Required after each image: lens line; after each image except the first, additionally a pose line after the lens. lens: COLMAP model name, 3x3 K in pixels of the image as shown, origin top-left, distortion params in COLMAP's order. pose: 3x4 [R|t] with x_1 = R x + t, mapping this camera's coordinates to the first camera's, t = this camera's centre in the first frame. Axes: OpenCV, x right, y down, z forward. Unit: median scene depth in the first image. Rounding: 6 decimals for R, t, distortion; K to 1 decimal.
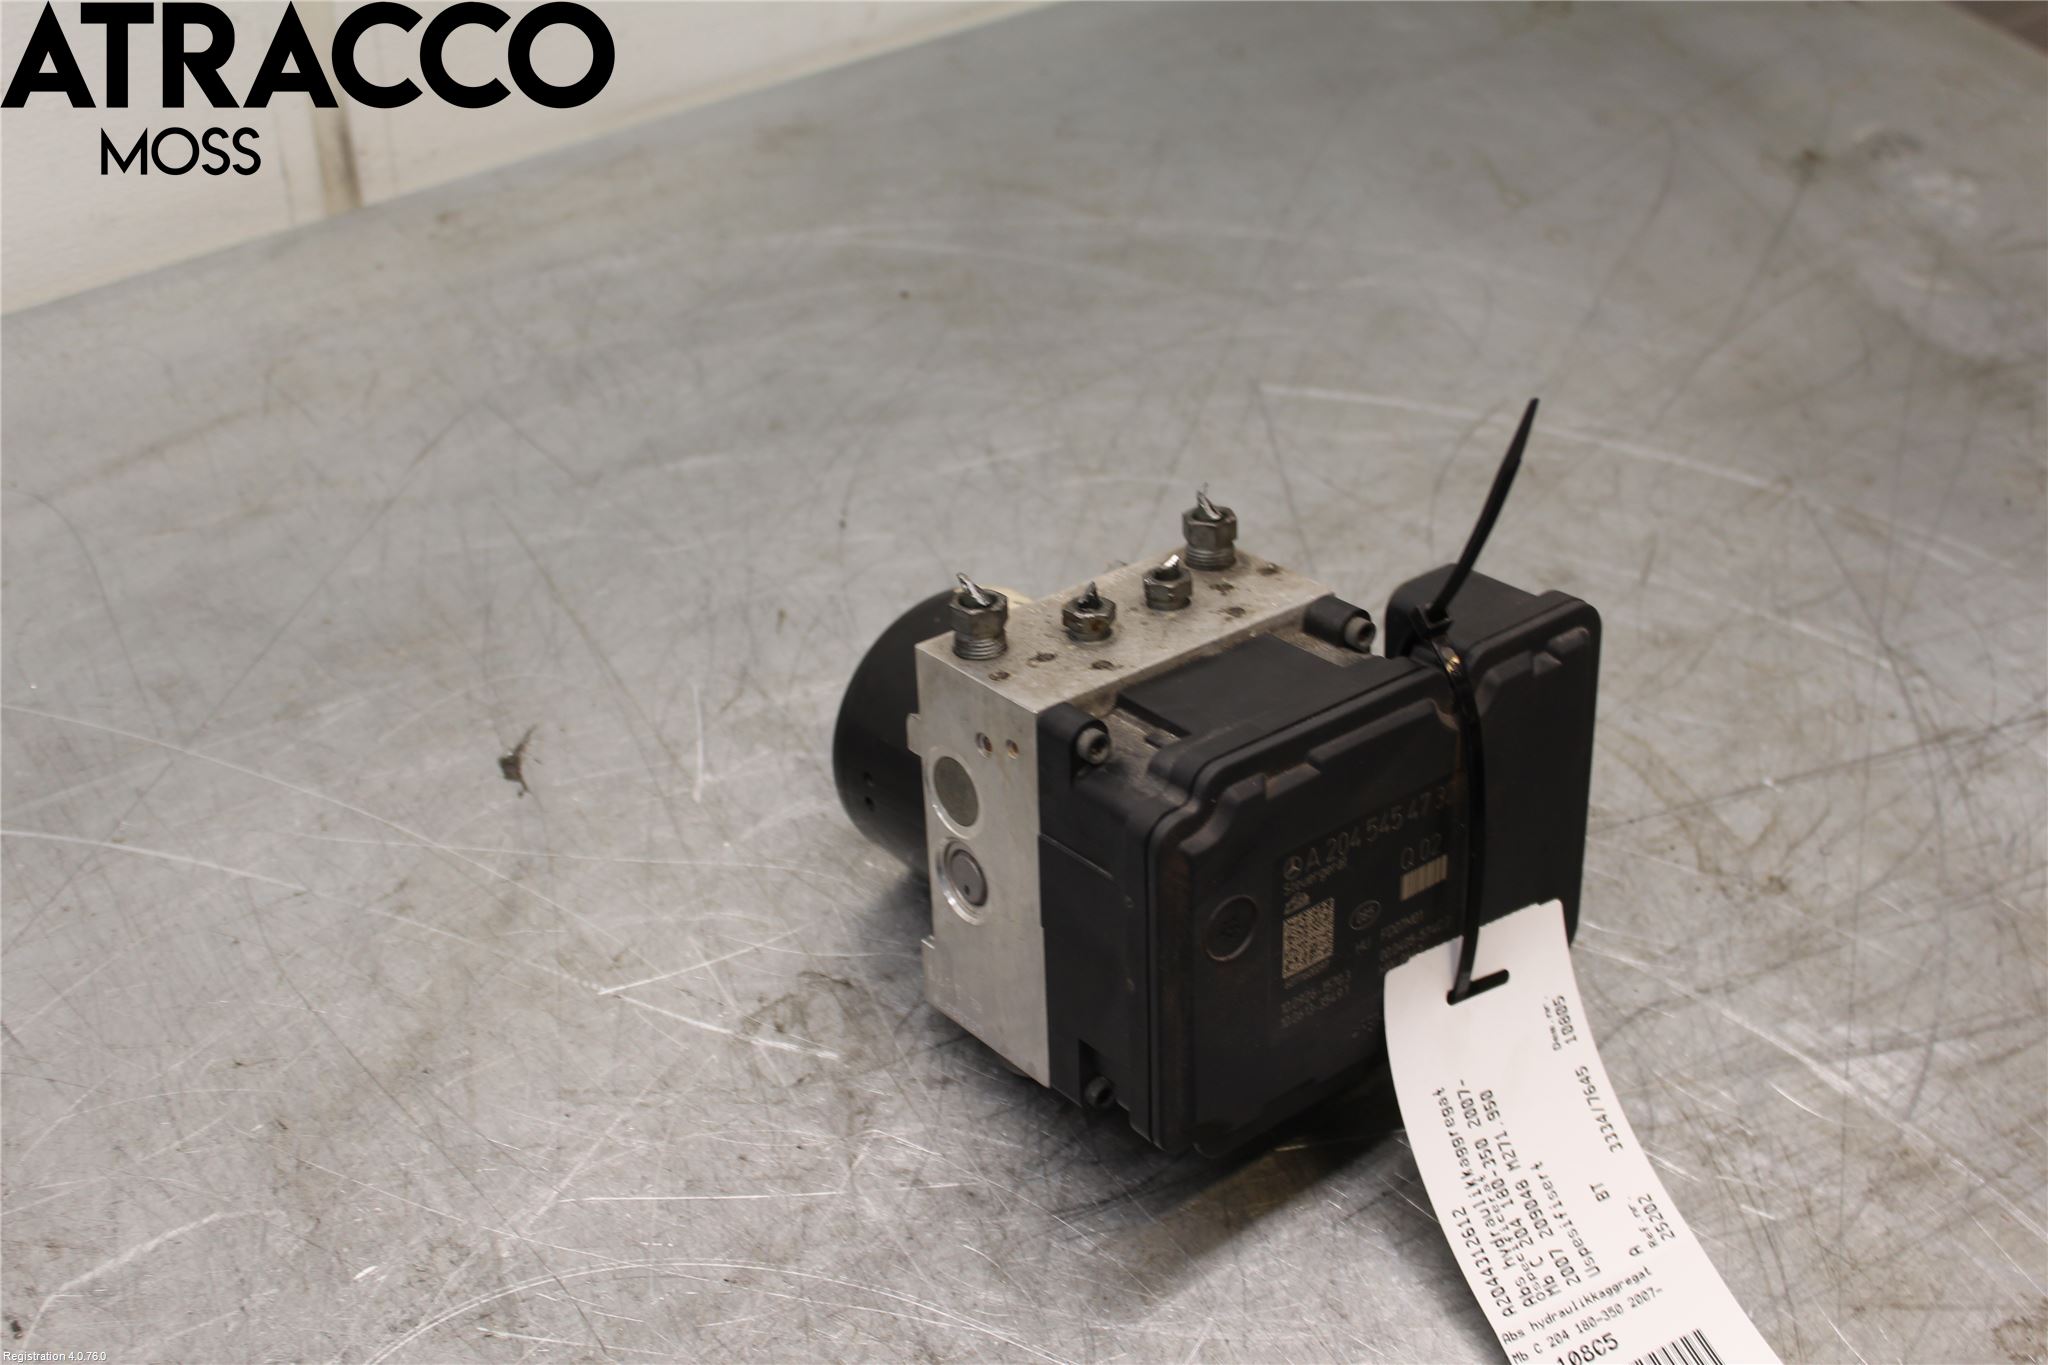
lens RADIAL K [[2654.3, 0, 1027.8], [0, 2654.3, 677.2], [0, 0, 1]] dist [-0.040762, 0.000000]
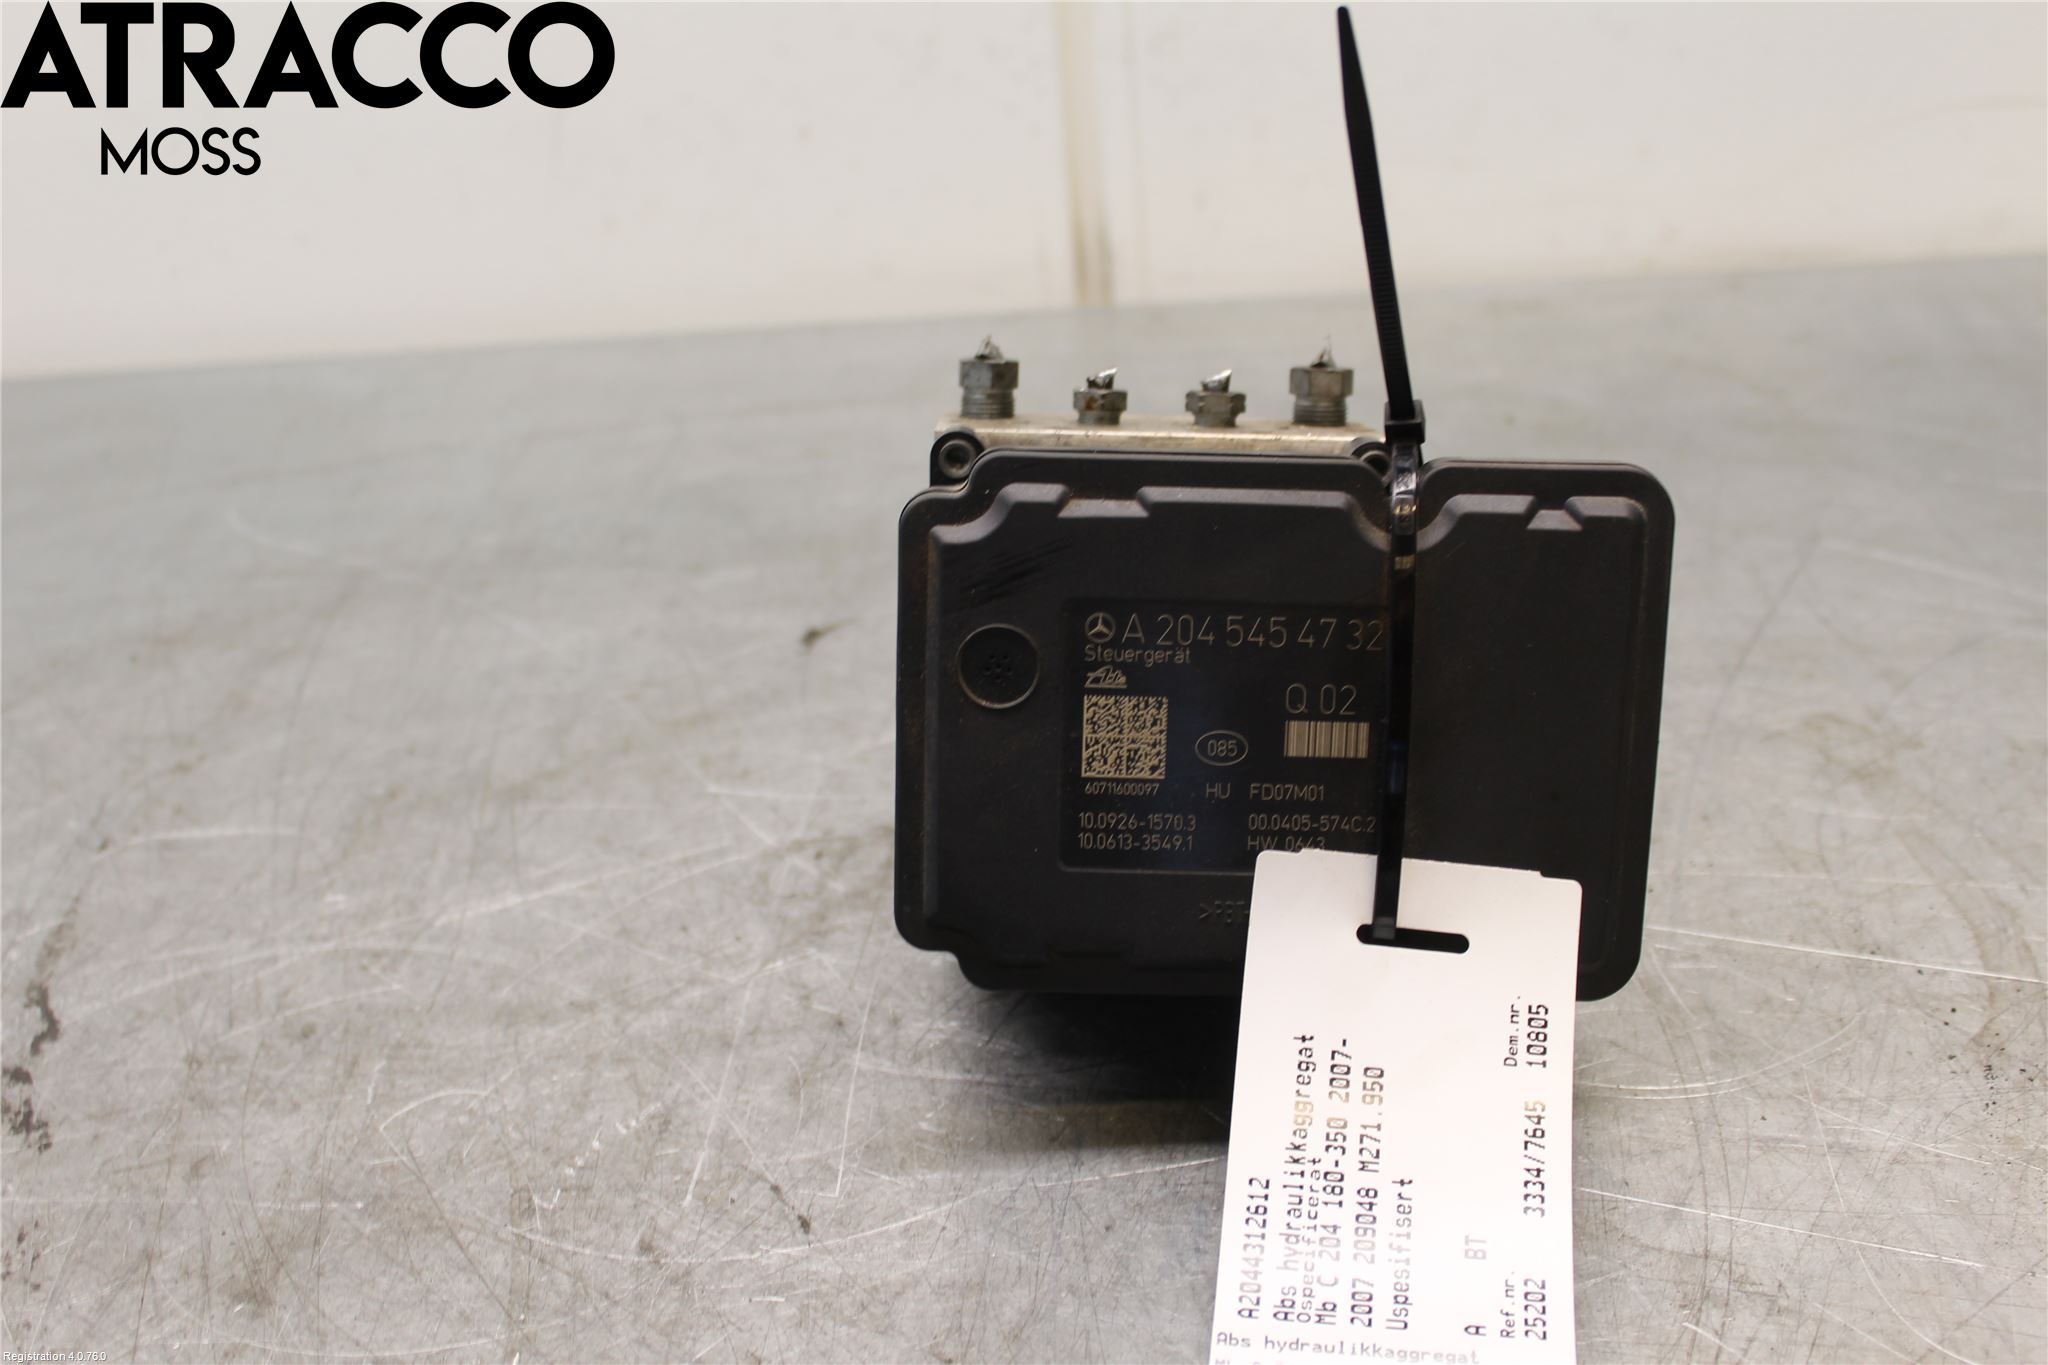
lens RADIAL K [[2384.4, 0, 1026.3], [0, 2384.4, 680.0], [0, 0, 1]] dist [-0.046745, 0.000000]
pose [[0.756524, 0.152583, -0.635917, 0.522411], [-0.339966, 0.922439, -0.183111, 0.216010], [0.558655, 0.354718, 0.749720, 0.398306]]
